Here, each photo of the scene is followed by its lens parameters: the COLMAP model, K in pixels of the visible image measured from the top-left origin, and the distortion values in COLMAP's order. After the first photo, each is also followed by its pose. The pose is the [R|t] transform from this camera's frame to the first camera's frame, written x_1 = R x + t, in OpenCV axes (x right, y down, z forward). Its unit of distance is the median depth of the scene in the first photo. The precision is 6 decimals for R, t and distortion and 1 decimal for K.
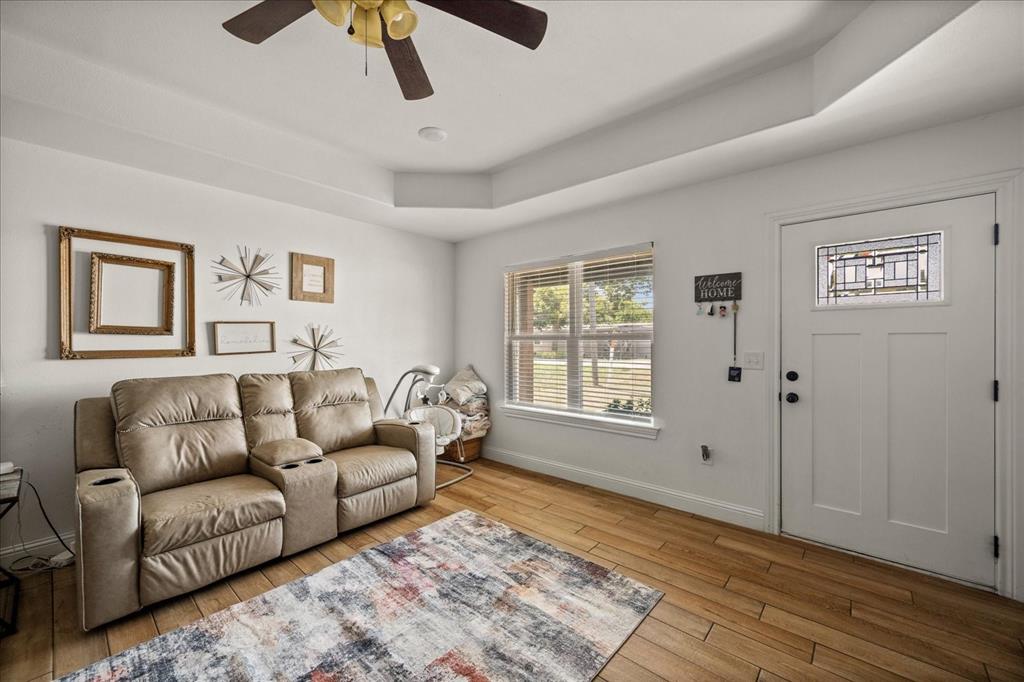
lens RADIAL K [[404.0, 0, 512.0], [0, 404.0, 341.0], [0, 0, 1]] dist [0.000437, 0.000052]
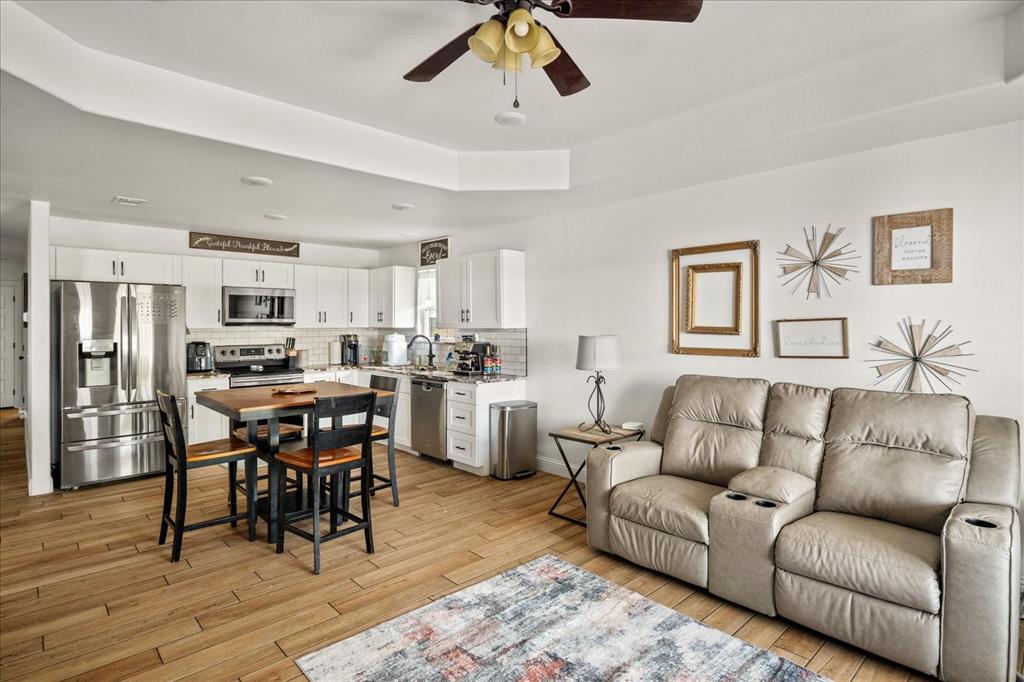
lens RADIAL K [[525.7, 0, 511.4], [0, 525.7, 322.4], [0, 0, 1]] dist [0.001552, 0.000443]
pose [[-0.099403, -0.000251, -0.995047, 0.545747], [0.000669, 1.000000, -0.000319, -0.048420], [0.995047, -0.000697, -0.099403, 0.600962]]
